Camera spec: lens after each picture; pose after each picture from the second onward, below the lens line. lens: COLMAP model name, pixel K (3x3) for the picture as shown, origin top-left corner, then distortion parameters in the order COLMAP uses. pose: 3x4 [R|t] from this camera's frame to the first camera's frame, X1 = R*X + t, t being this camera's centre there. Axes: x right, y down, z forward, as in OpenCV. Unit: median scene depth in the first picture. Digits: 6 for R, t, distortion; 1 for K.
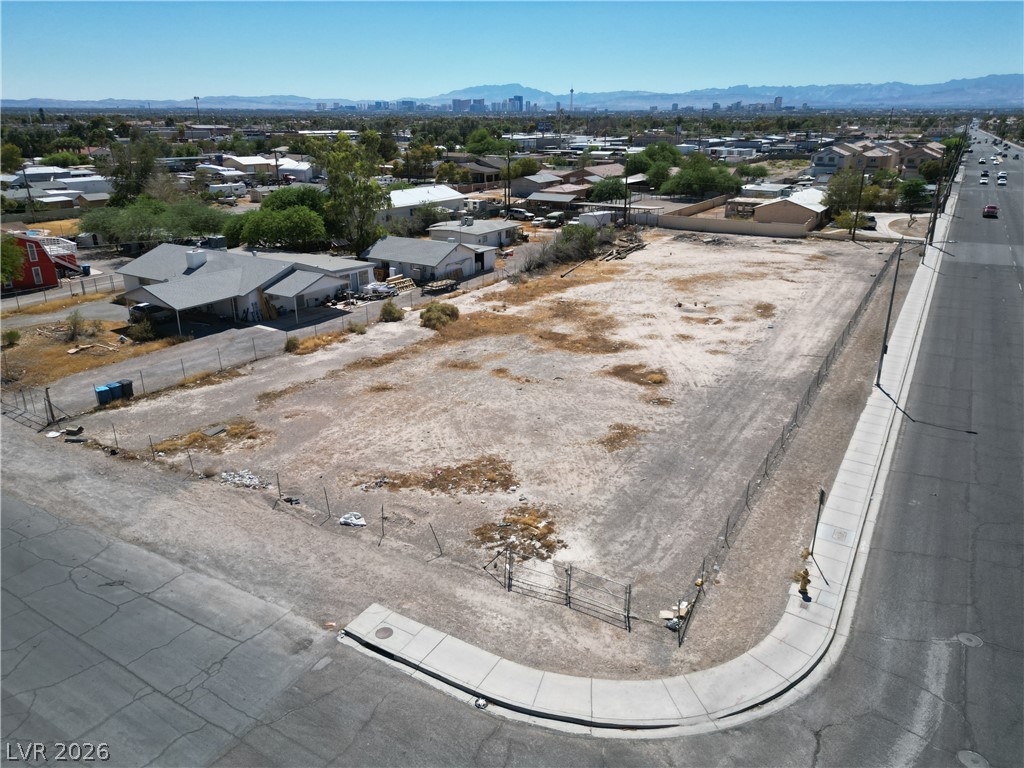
lens RADIAL K [[720.7, 0, 512.8], [0, 720.7, 387.9], [0, 0, 1]] dist [0.053097, -0.042089]
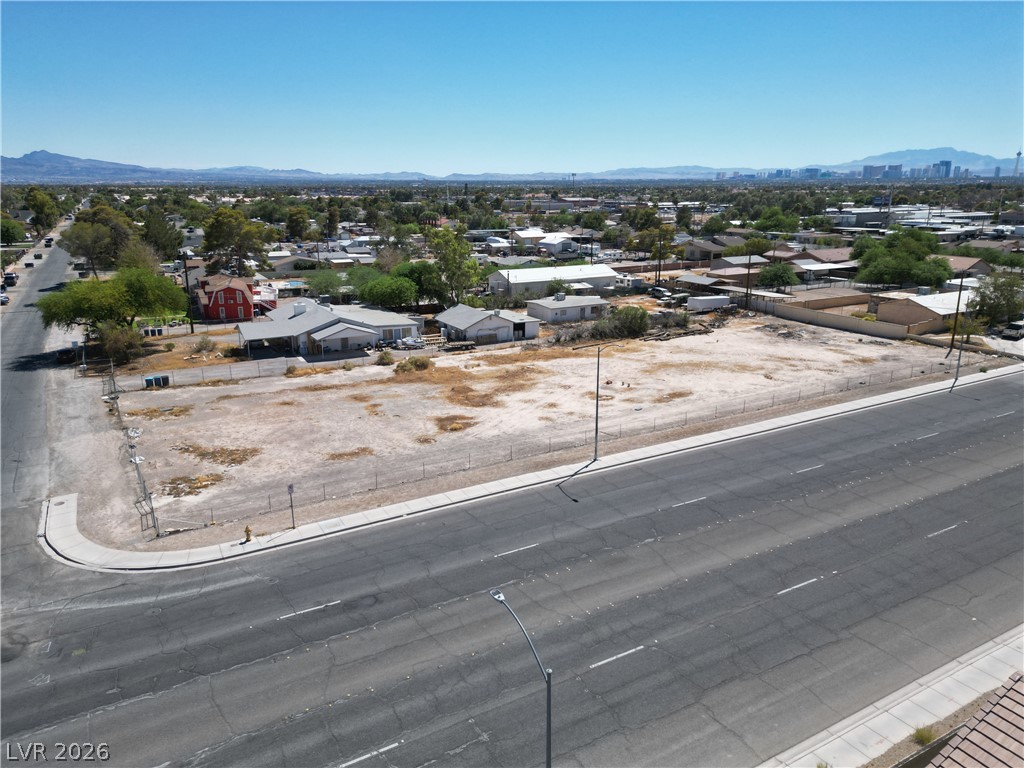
lens RADIAL K [[722.8, 0, 513.1], [0, 722.8, 386.7], [0, 0, 1]] dist [0.047666, -0.037064]
pose [[0.872123, 0.130107, -0.471670, 0.888727], [-0.170472, 0.984395, -0.043667, -0.045243], [0.458628, 0.118489, 0.880693, -0.100493]]
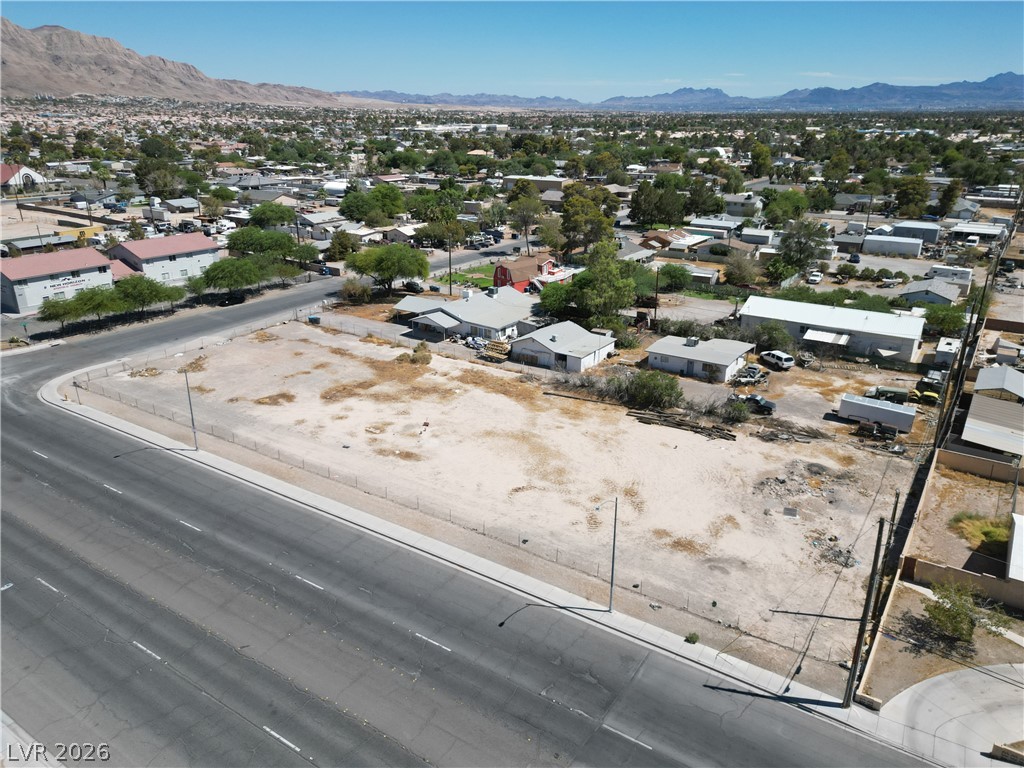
lens RADIAL K [[722.8, 0, 513.1], [0, 722.8, 386.7], [0, 0, 1]] dist [0.047666, -0.037064]
pose [[-0.049007, 0.353688, -0.934079, 1.836560], [-0.348113, 0.870514, 0.347883, -0.885014], [0.936171, 0.342214, 0.080462, 1.420888]]
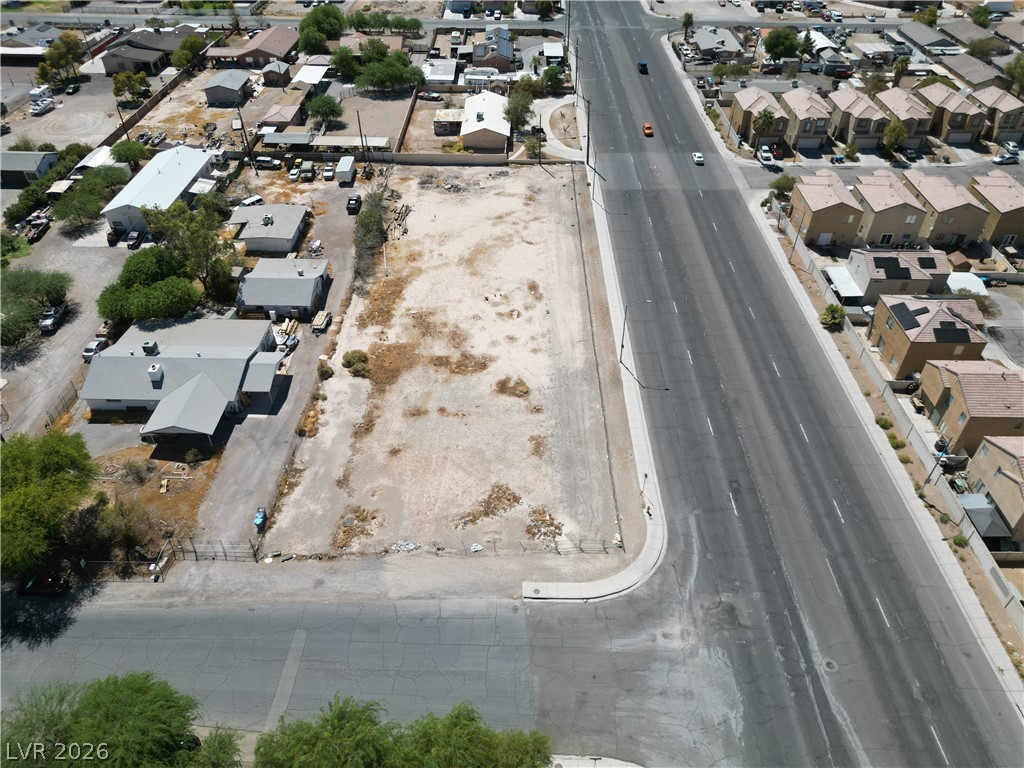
lens RADIAL K [[721.9, 0, 512.8], [0, 721.9, 385.1], [0, 0, 1]] dist [0.066753, -0.065874]
pose [[0.862132, -0.326476, 0.387482, -0.542948], [0.176636, 0.910421, 0.374076, -0.725331], [-0.474899, -0.254060, 0.842570, -0.551764]]
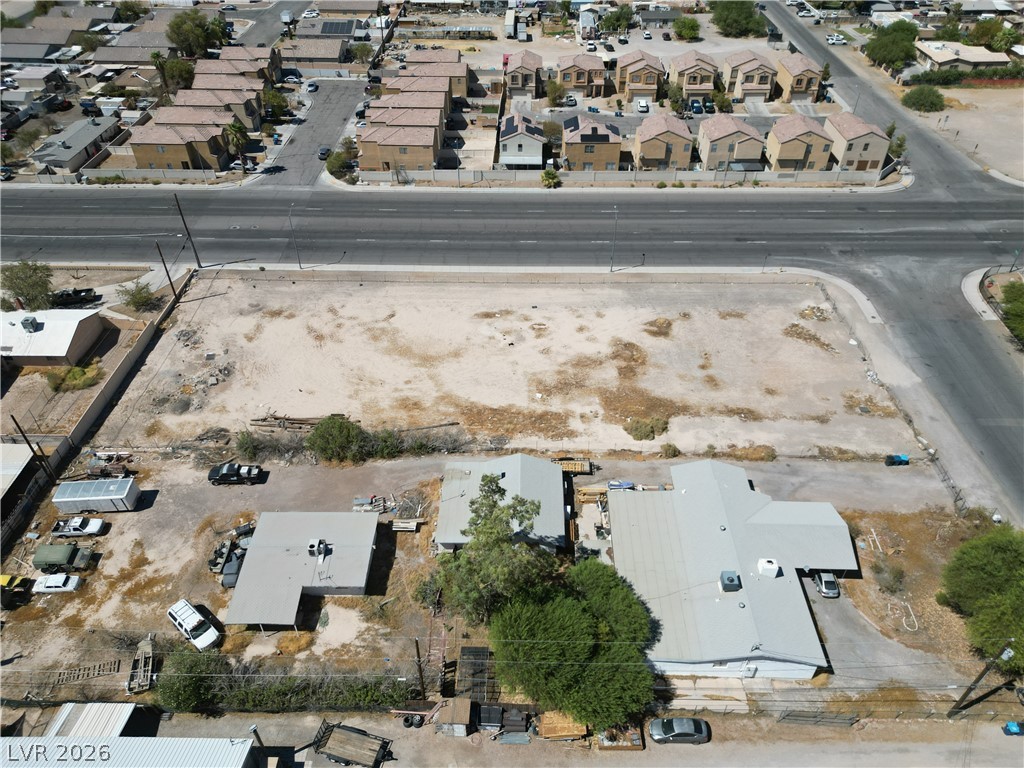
lens RADIAL K [[720.7, 0, 512.8], [0, 720.7, 387.9], [0, 0, 1]] dist [0.053097, -0.042089]
pose [[-0.505417, -0.559084, 0.657251, -1.040540], [0.300380, 0.600057, 0.741420, -1.544785], [-0.808904, 0.572151, -0.135341, 1.727149]]
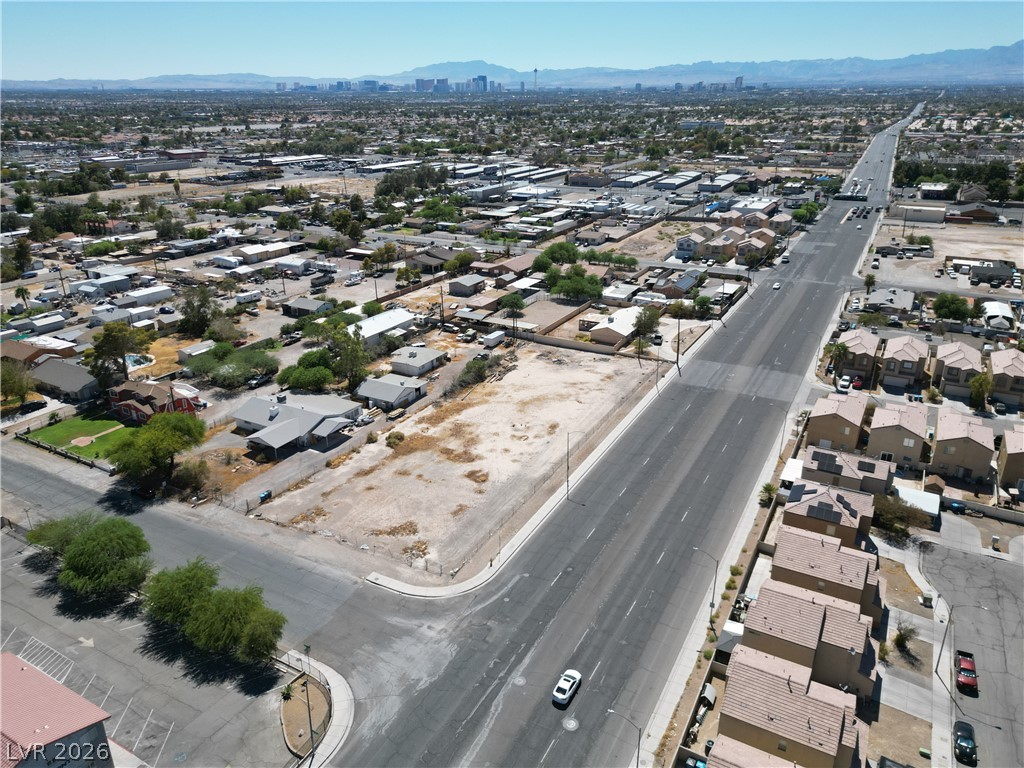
lens RADIAL K [[721.9, 0, 512.8], [0, 721.9, 385.1], [0, 0, 1]] dist [0.066753, -0.065874]
pose [[0.998985, -0.022867, 0.038796, 0.212252], [0.021952, 0.999475, 0.023841, -0.388521], [-0.039321, -0.022965, 0.998963, -1.446138]]
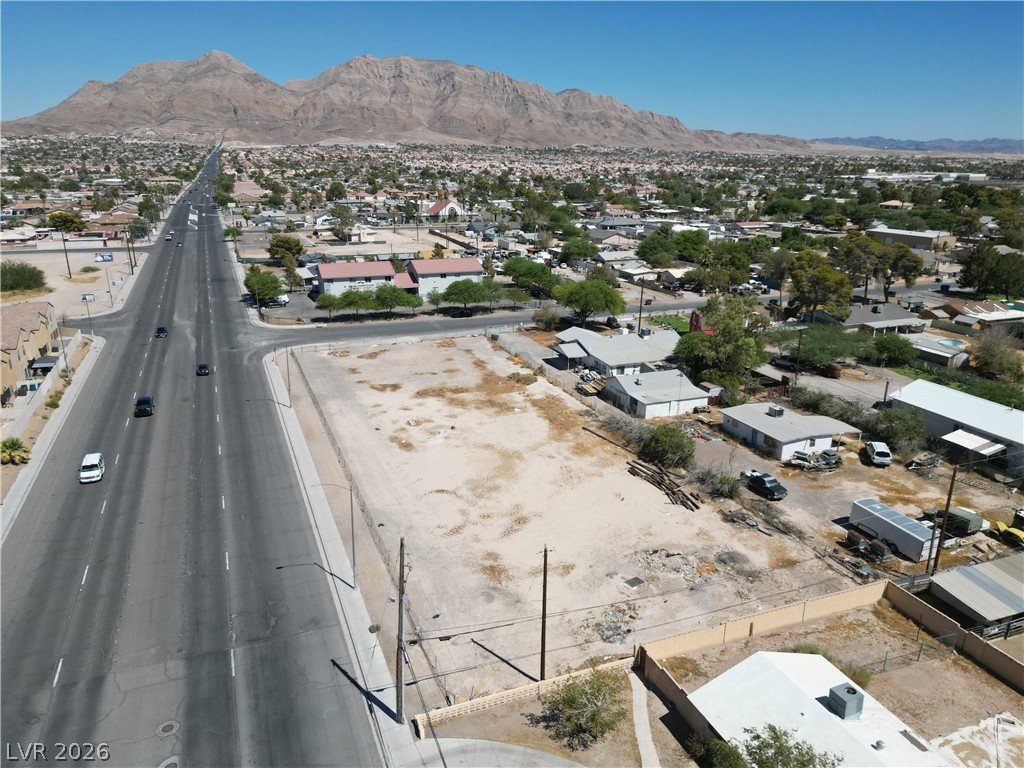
lens RADIAL K [[721.9, 0, 512.8], [0, 721.9, 385.1], [0, 0, 1]] dist [0.066753, -0.065874]
pose [[-0.601825, 0.234776, -0.763339, 1.644606], [-0.285258, 0.829568, 0.480046, -1.205942], [0.745945, 0.506653, -0.432284, 2.274311]]
